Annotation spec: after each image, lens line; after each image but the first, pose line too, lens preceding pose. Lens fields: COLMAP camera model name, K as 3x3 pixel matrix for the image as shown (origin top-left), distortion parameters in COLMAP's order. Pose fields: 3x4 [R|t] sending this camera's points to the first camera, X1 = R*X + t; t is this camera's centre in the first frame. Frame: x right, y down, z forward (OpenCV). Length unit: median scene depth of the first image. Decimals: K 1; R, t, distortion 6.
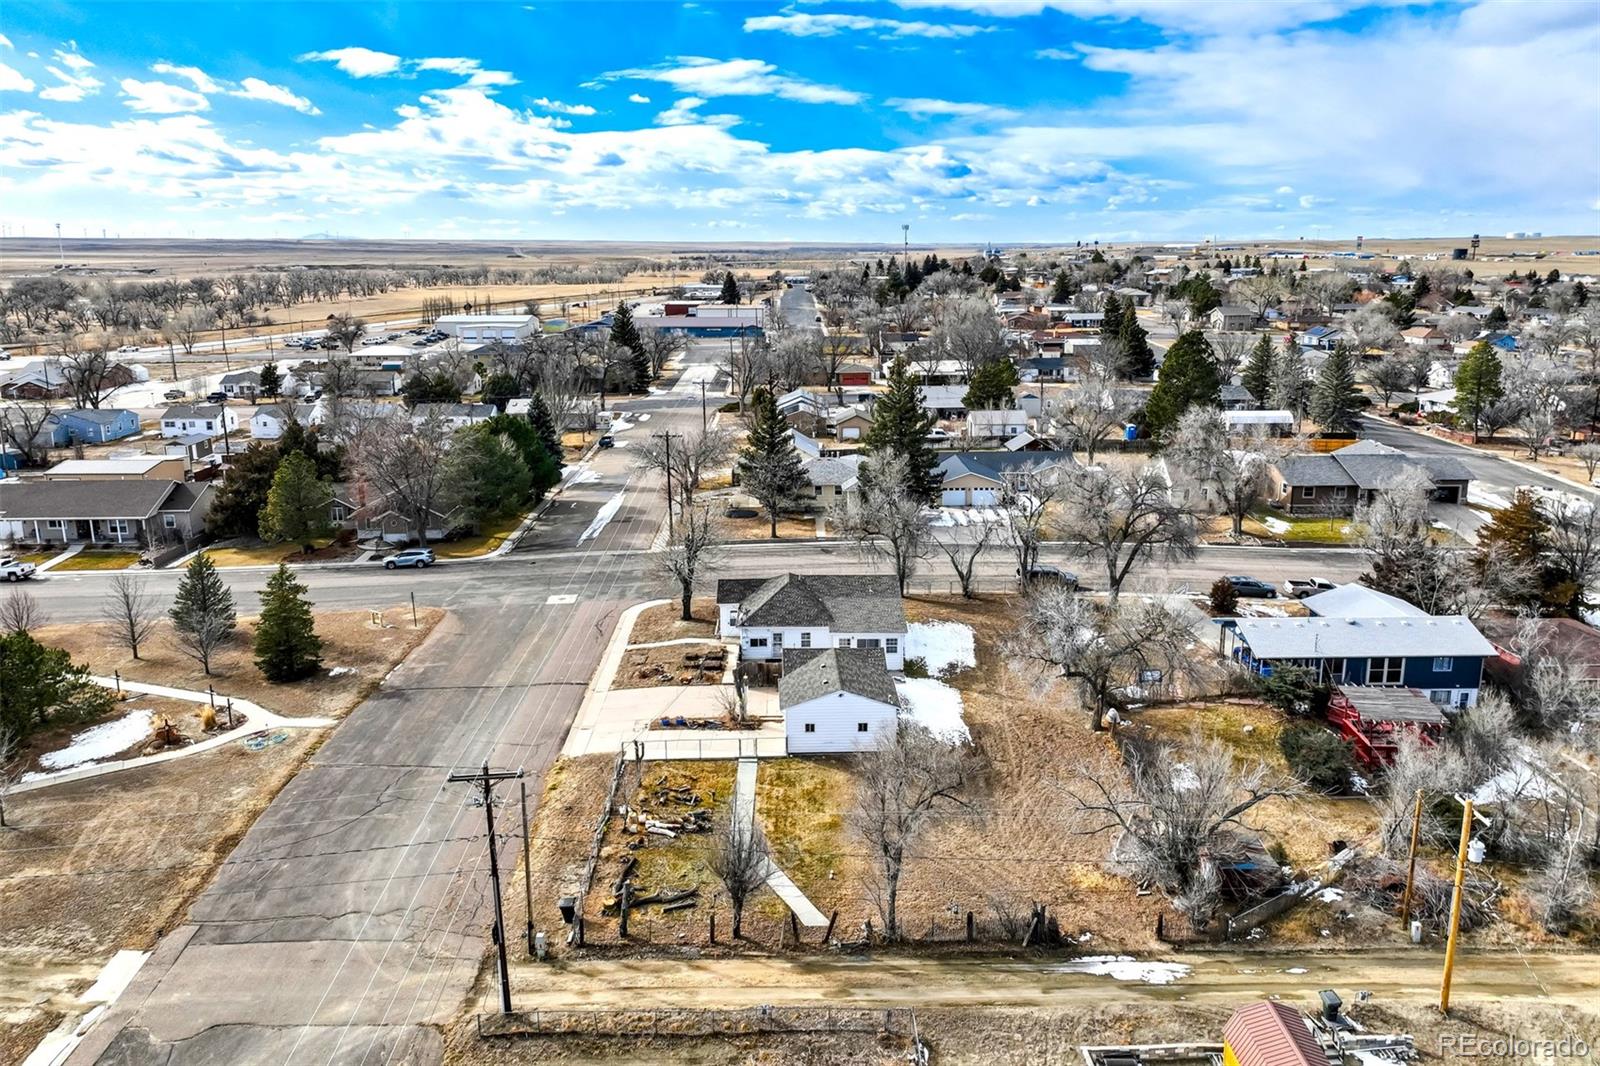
lens RADIAL K [[1120.8, 0, 800.0], [0, 1120.8, 533.0], [0, 0, 1]] dist [0.013188, 0.009724]
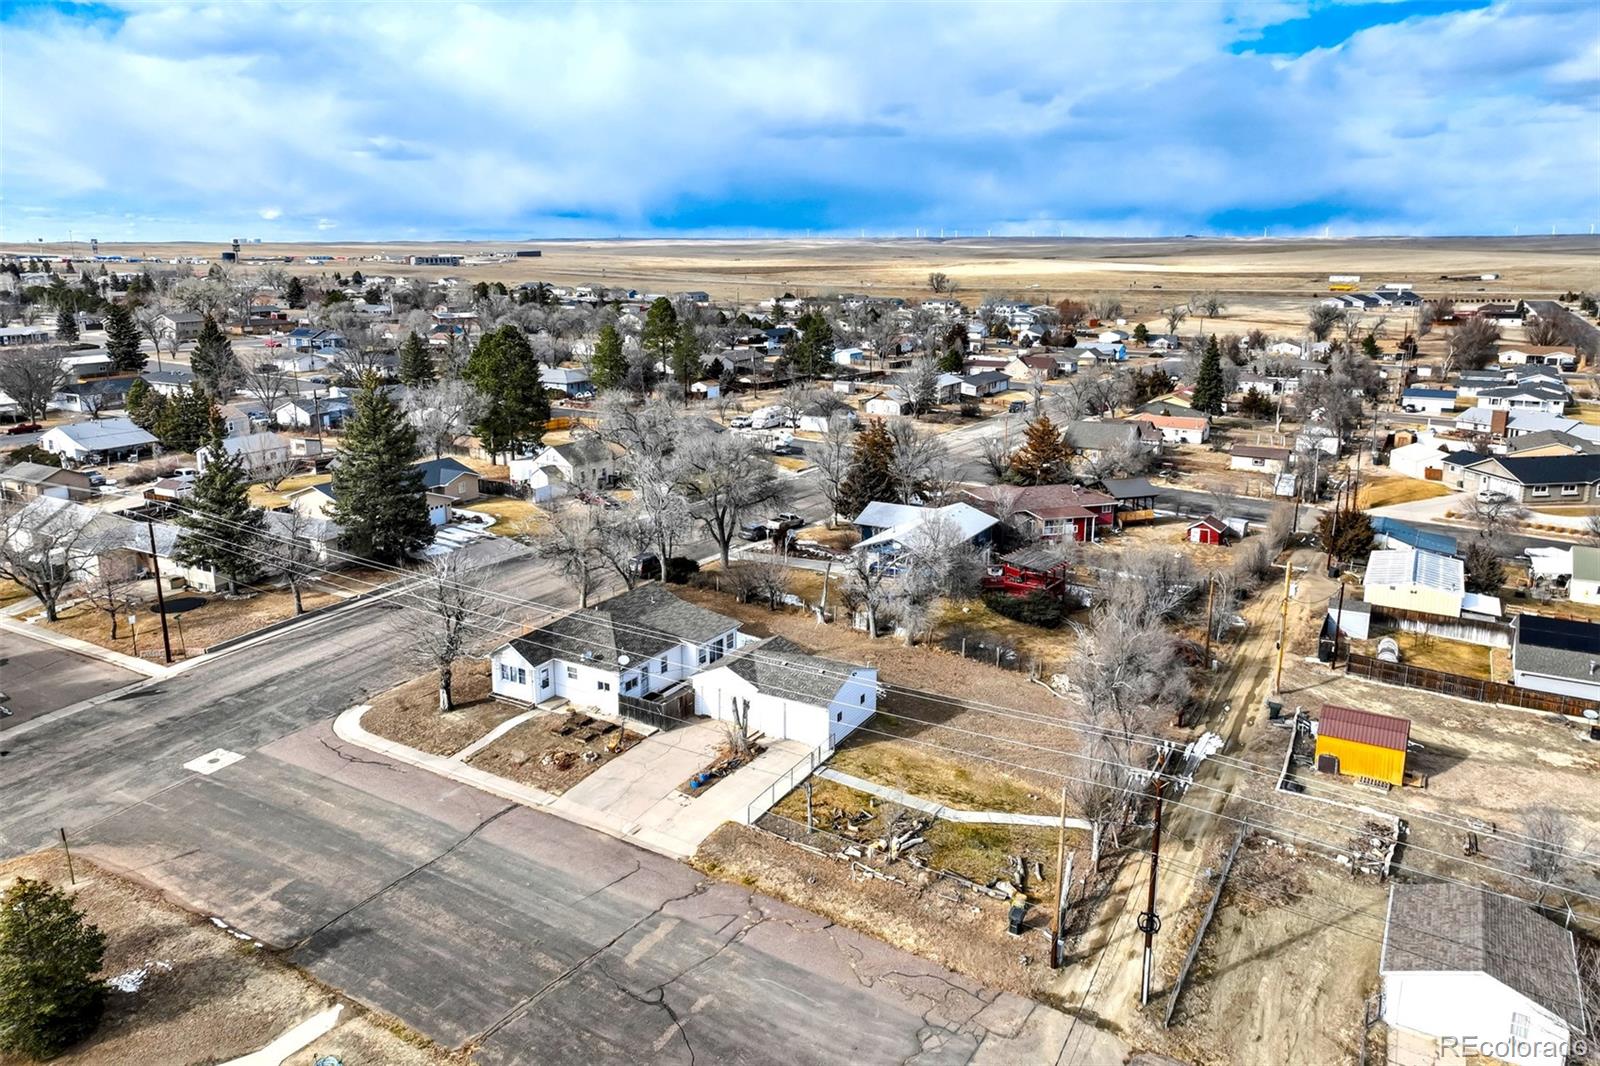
lens RADIAL K [[1102.3, 0, 795.6], [0, 1102.3, 600.1], [0, 0, 1]] dist [0.012419, -0.002545]
pose [[0.507704, -0.259253, 0.821599, -0.169111], [0.213256, 0.961789, 0.171709, -0.022242], [-0.834720, 0.088034, 0.543592, 0.104557]]
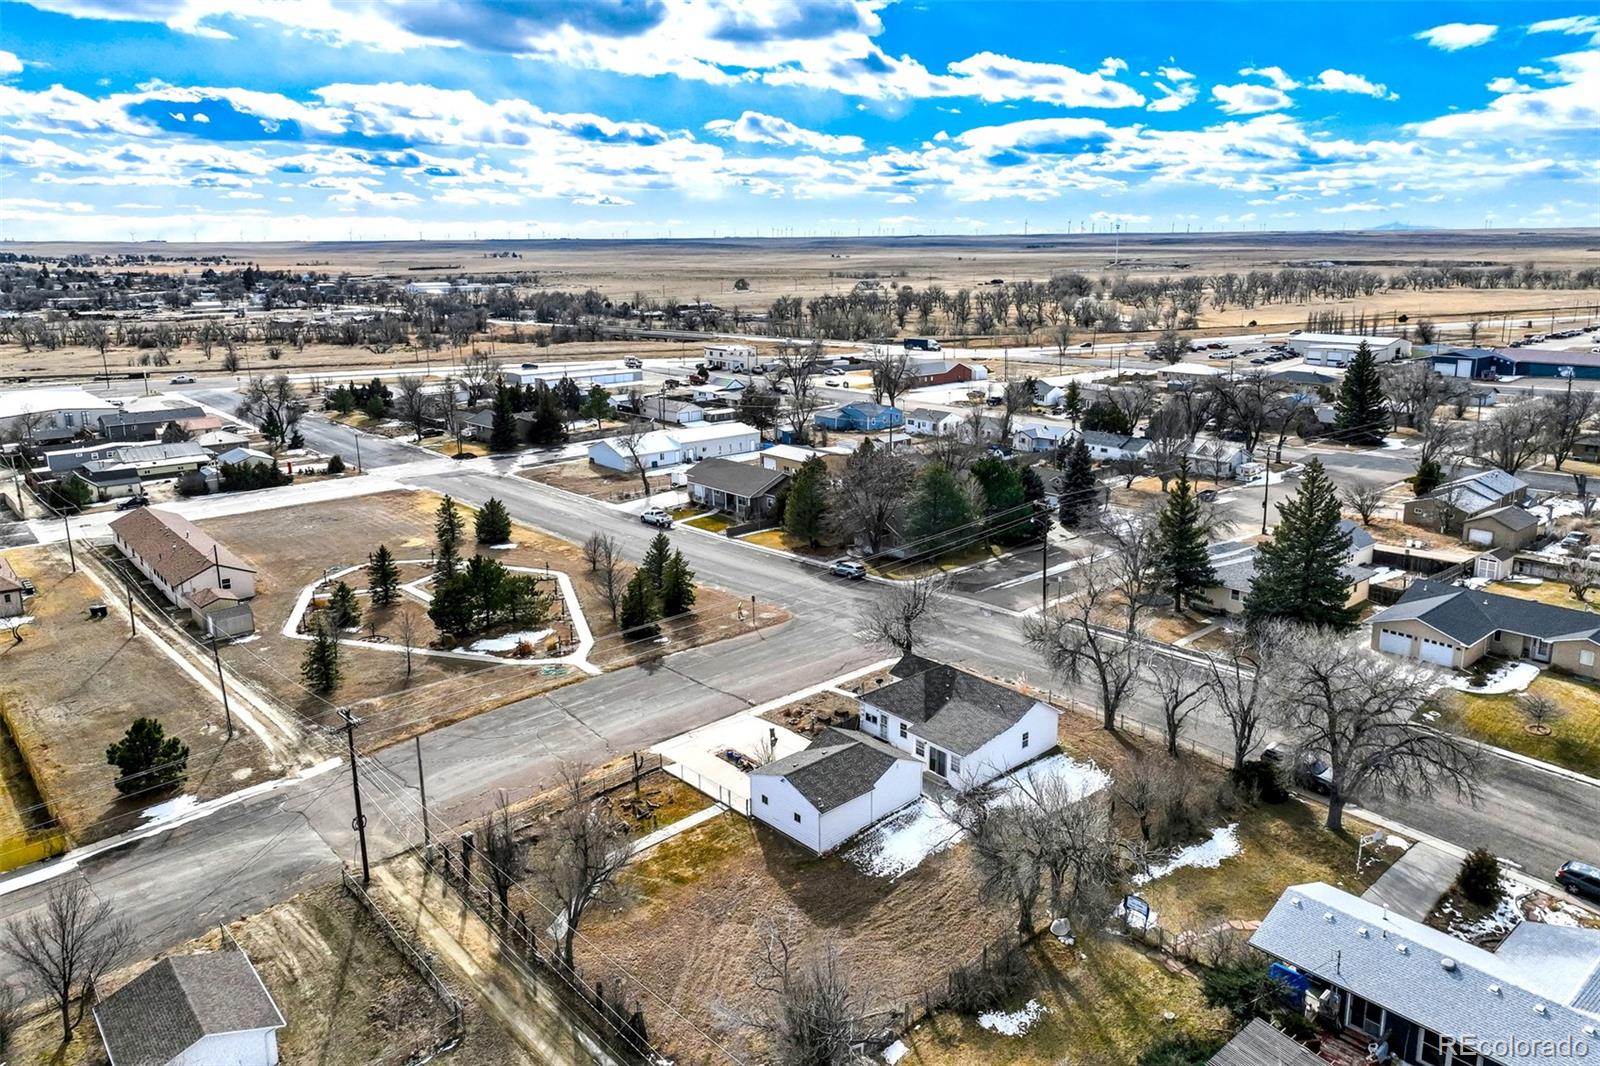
lens RADIAL K [[1102.3, 0, 795.6], [0, 1102.3, 600.1], [0, 0, 1]] dist [0.012419, -0.002545]
pose [[0.641695, 0.235017, -0.730064, 0.162034], [-0.184596, 0.971238, 0.150402, -0.038066], [0.744413, 0.038254, 0.666622, 0.065661]]
